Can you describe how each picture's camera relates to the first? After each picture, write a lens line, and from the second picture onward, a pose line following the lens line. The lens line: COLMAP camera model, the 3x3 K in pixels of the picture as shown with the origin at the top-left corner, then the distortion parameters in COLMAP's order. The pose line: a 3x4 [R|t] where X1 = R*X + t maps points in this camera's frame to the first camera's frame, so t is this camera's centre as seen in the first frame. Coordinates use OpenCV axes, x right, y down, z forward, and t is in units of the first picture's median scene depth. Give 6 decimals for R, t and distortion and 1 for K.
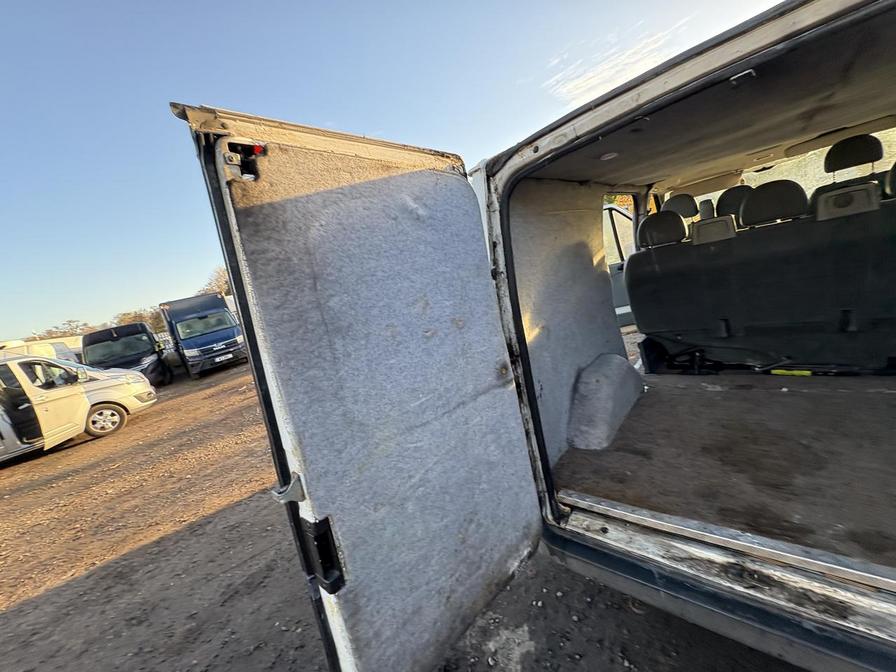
lens RADIAL K [[353.3, 0, 446.7], [0, 353.3, 331.4], [0, 0, 1]] dist [0.000522, 0.000079]
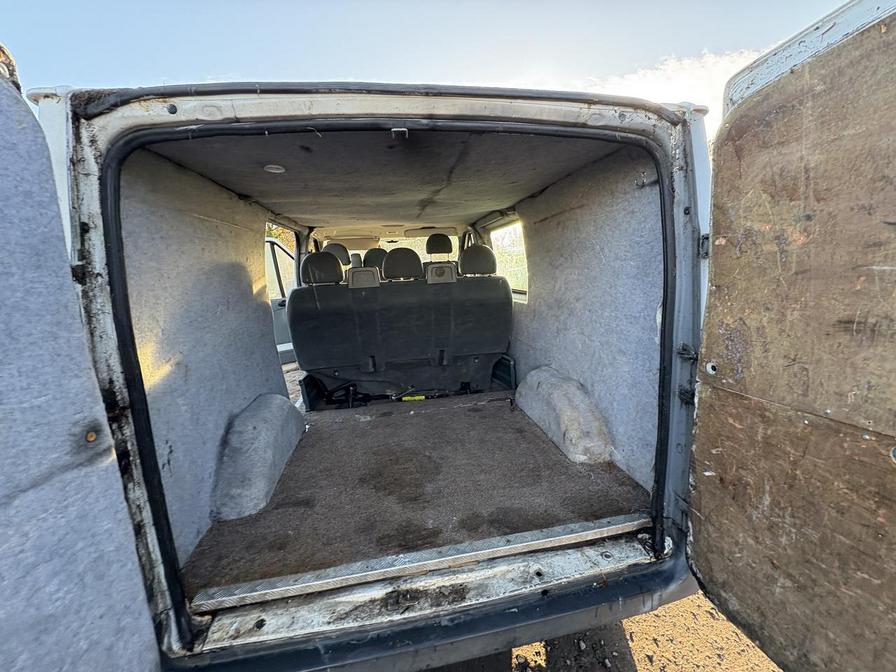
lens RADIAL K [[353.2, 0, 448.0], [0, 353.2, 336.0], [0, 0, 1]] dist [-0.000125, 0.000038]
pose [[0.618579, 0.054179, 0.783852, 0.055189], [0.022969, 0.995947, -0.086965, 0.008927], [-0.785386, 0.071799, 0.614828, 0.143044]]
